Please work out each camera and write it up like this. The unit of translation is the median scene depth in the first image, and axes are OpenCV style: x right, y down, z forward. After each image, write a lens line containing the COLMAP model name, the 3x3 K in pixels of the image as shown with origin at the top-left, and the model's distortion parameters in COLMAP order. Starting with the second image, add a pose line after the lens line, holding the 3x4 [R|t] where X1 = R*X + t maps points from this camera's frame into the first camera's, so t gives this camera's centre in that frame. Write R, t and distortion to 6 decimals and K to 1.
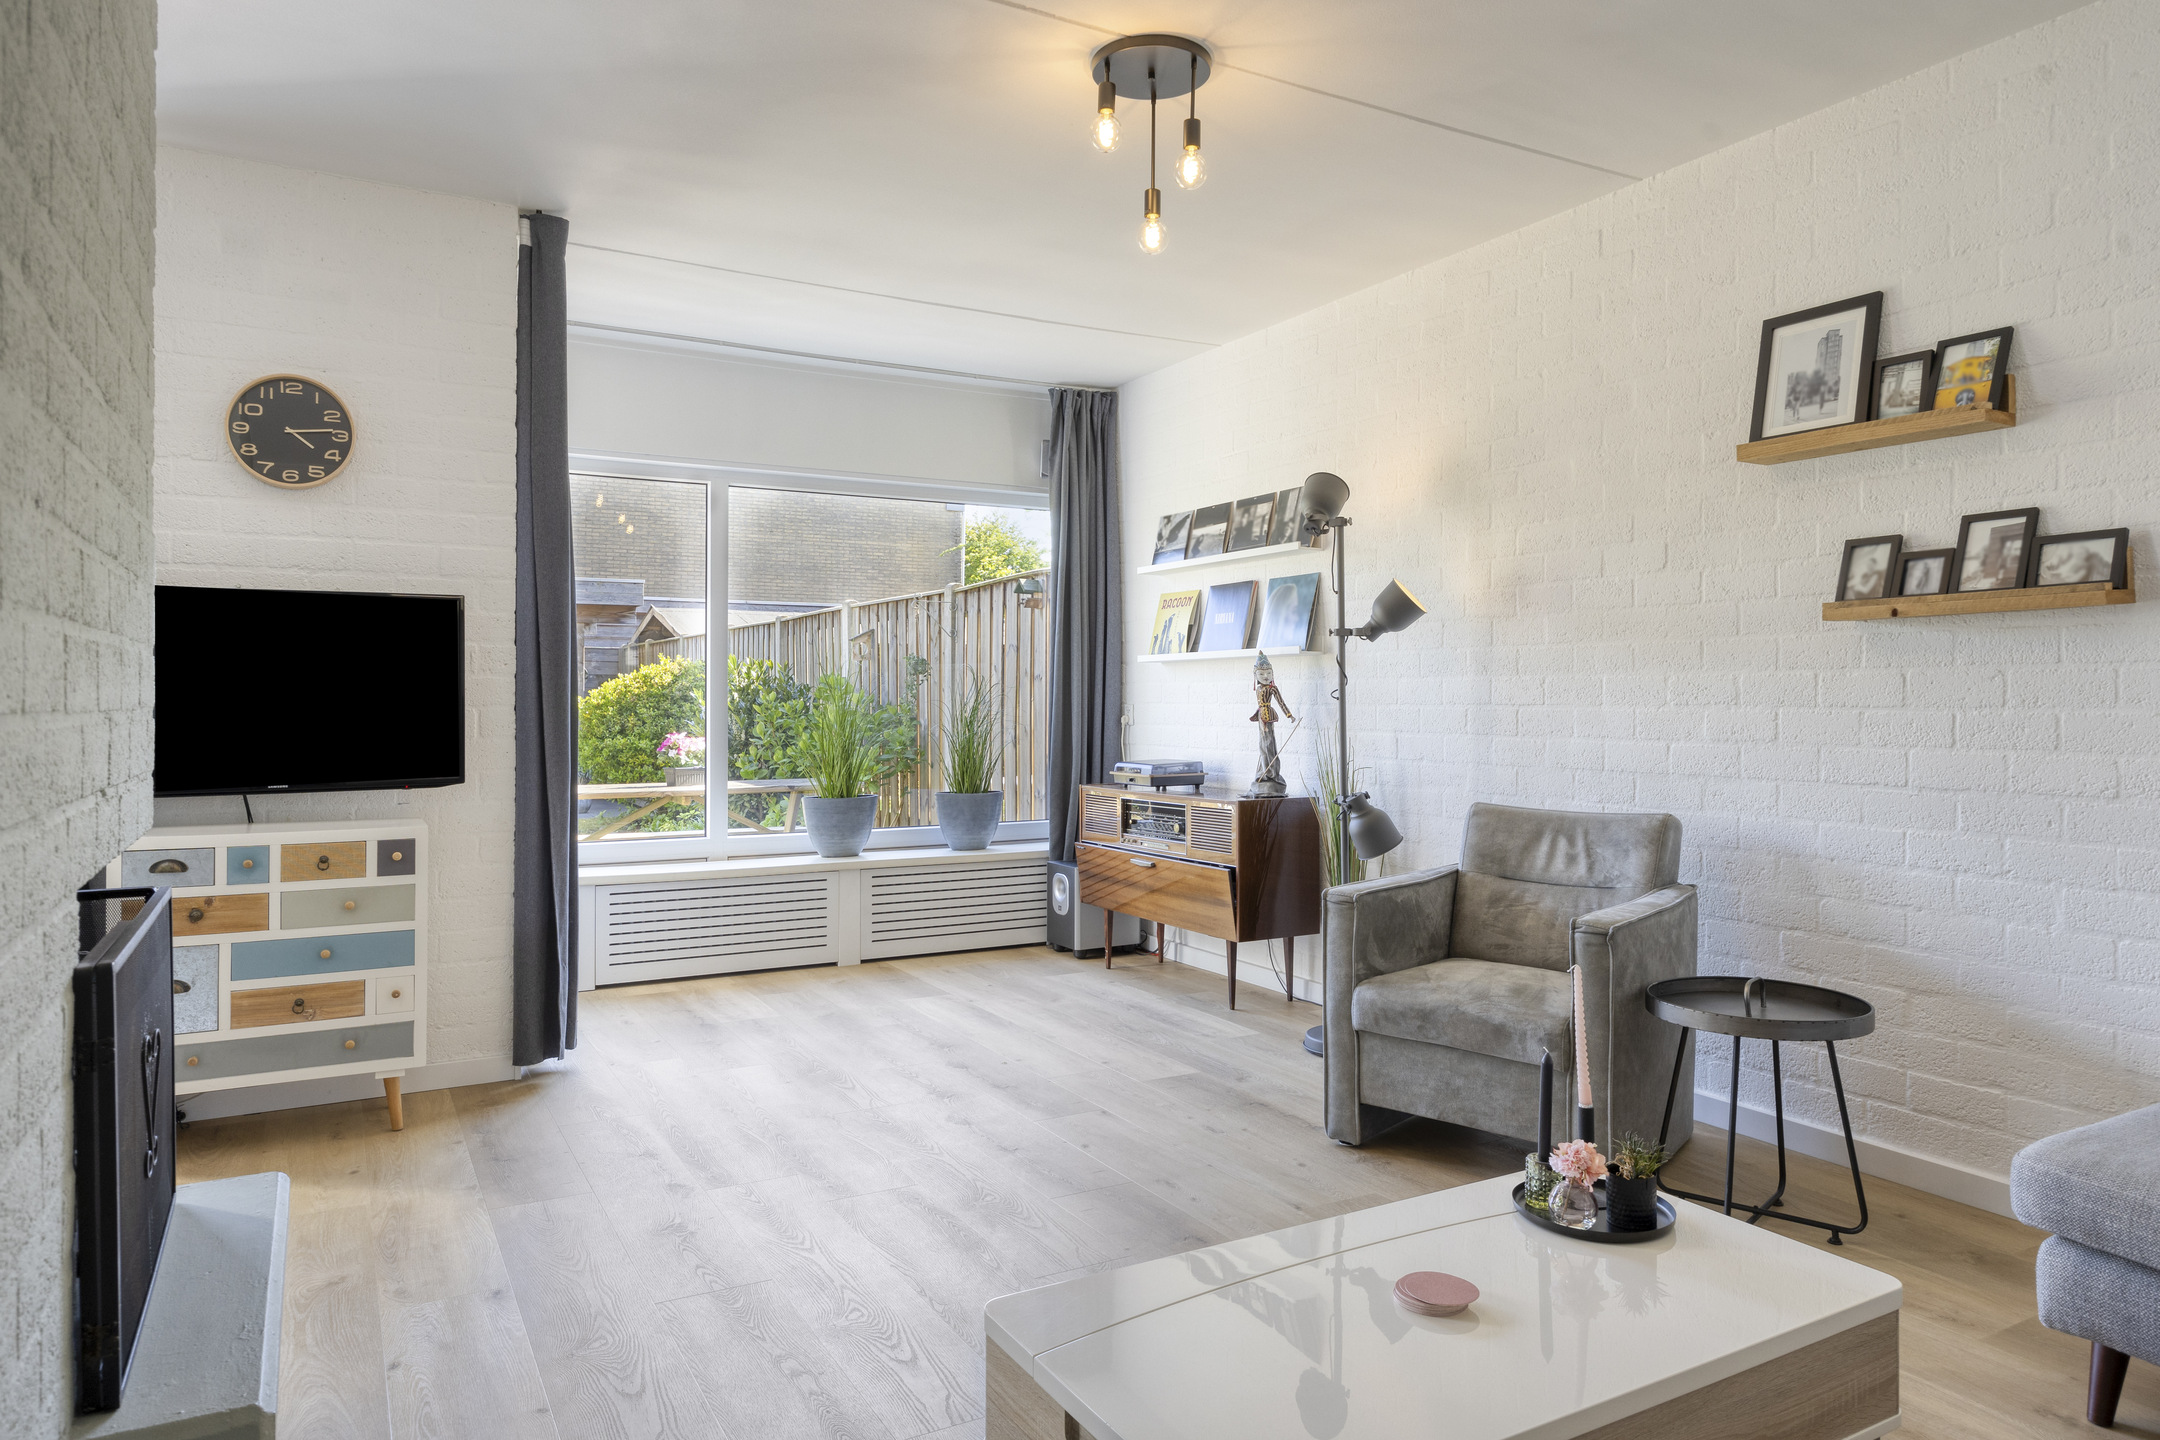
lens RADIAL K [[1368.2, 0, 1085.9], [0, 1368.2, 713.3], [0, 0, 1]] dist [-0.005122, 0.003102]
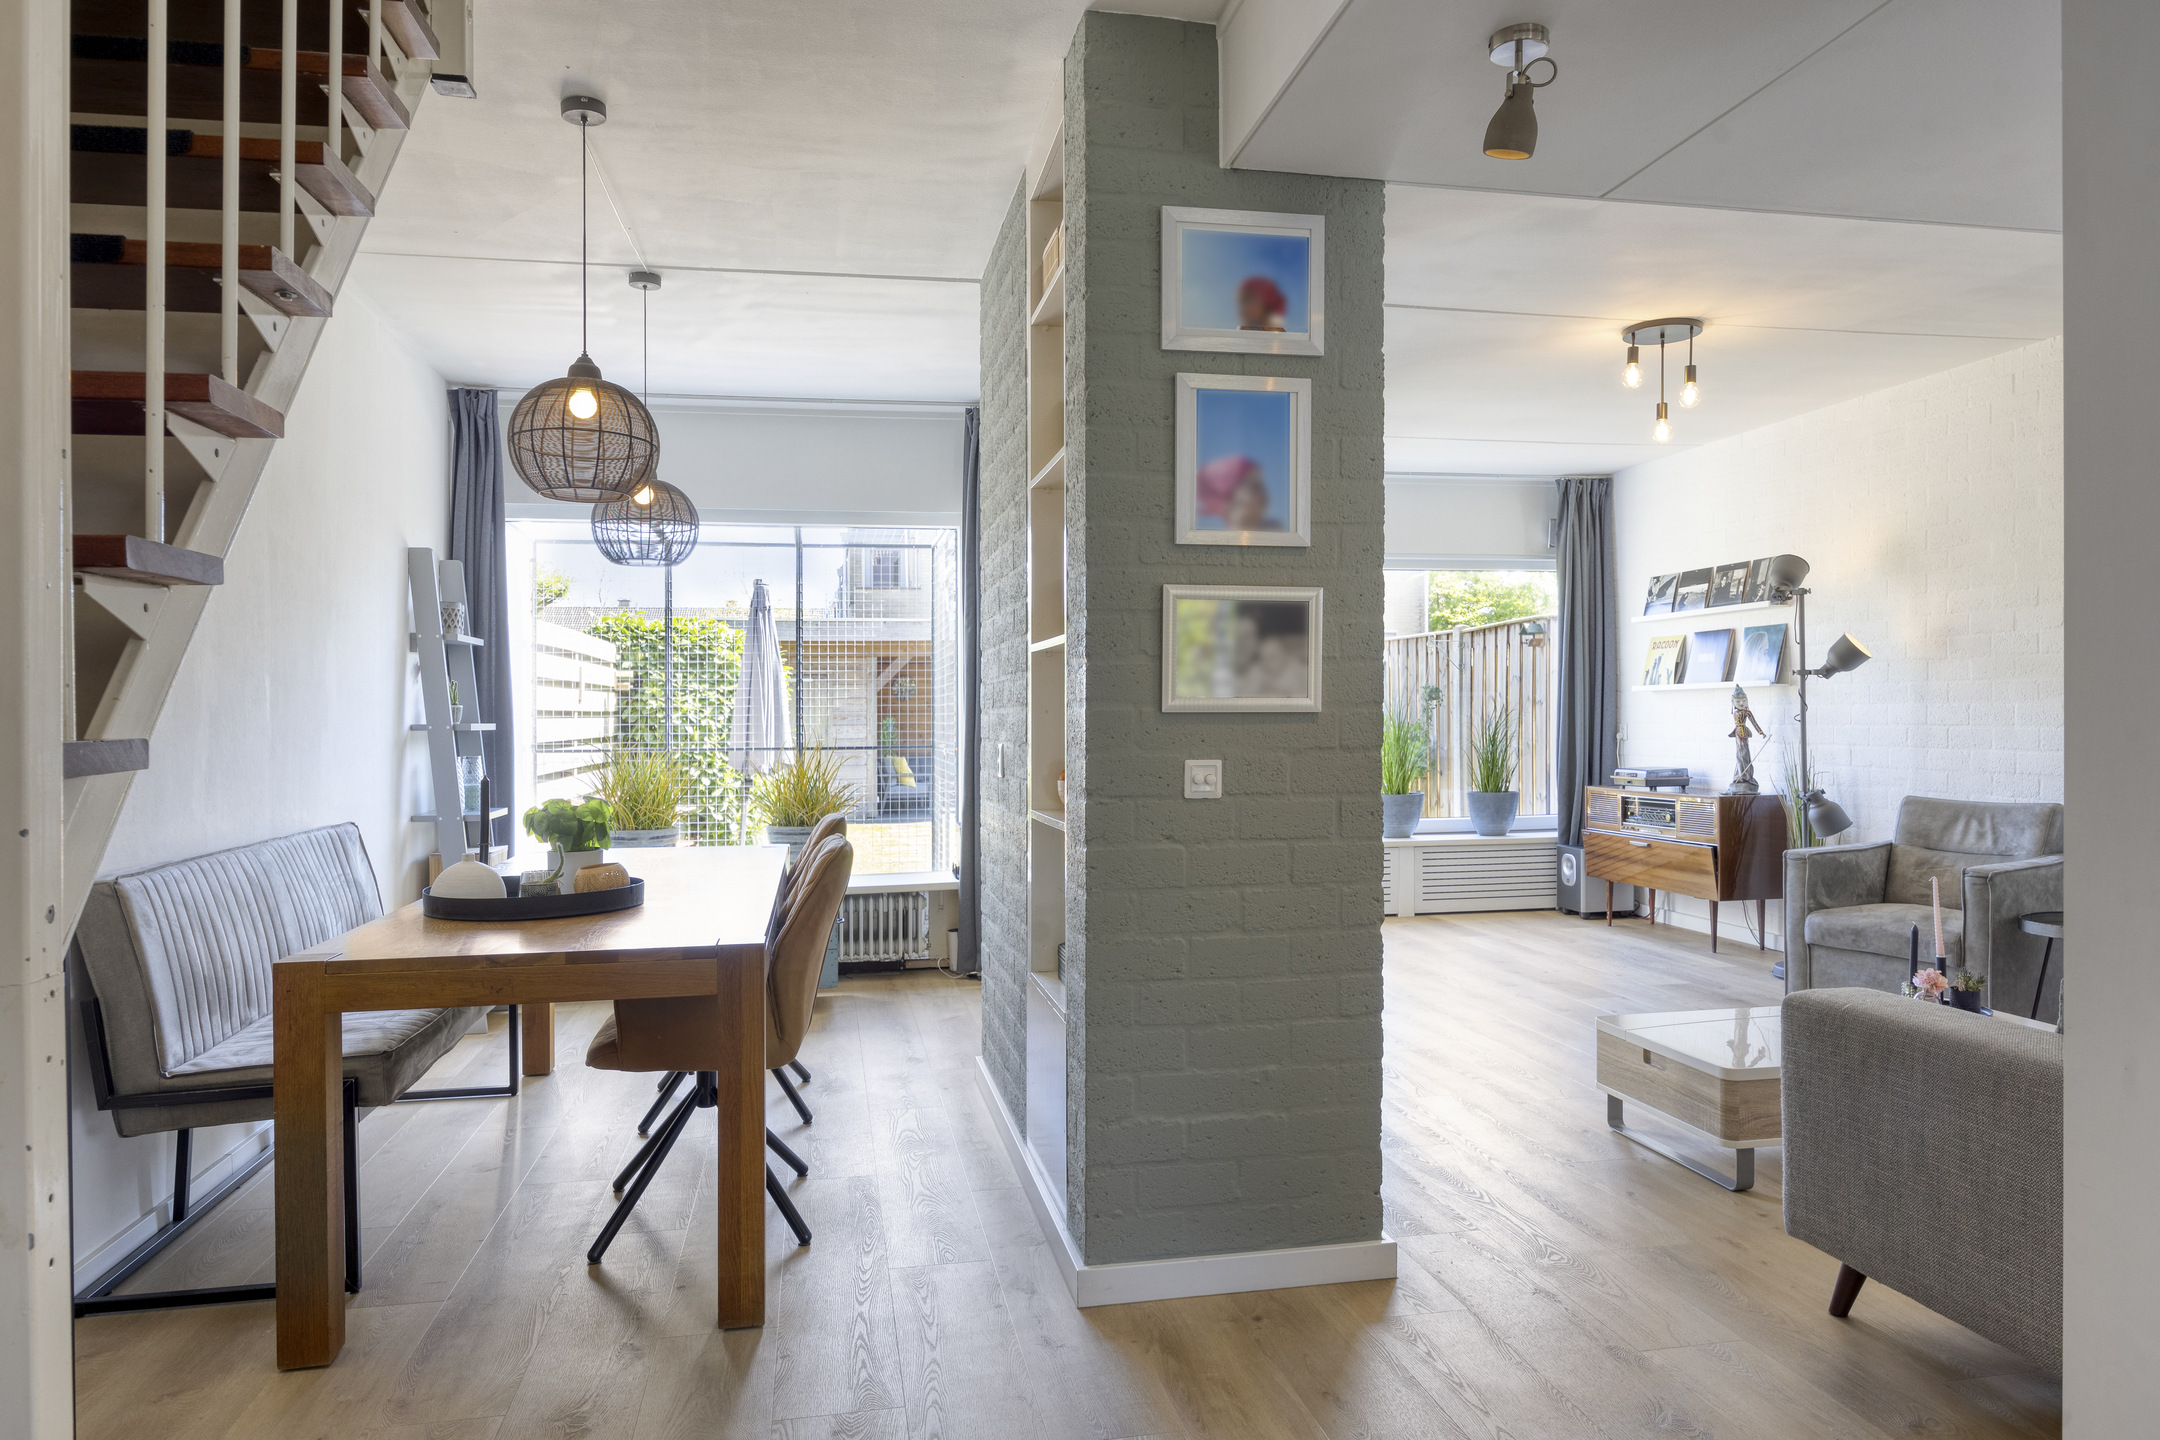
lens RADIAL K [[1368.2, 0, 1075.4], [0, 1368.2, 743.2], [0, 0, 1]] dist [-0.005122, 0.003102]
pose [[0.948295, -0.002700, -0.317378, -0.058727], [0.006215, 0.999930, 0.010062, -0.005773], [0.317329, -0.011514, 0.948246, -0.447881]]
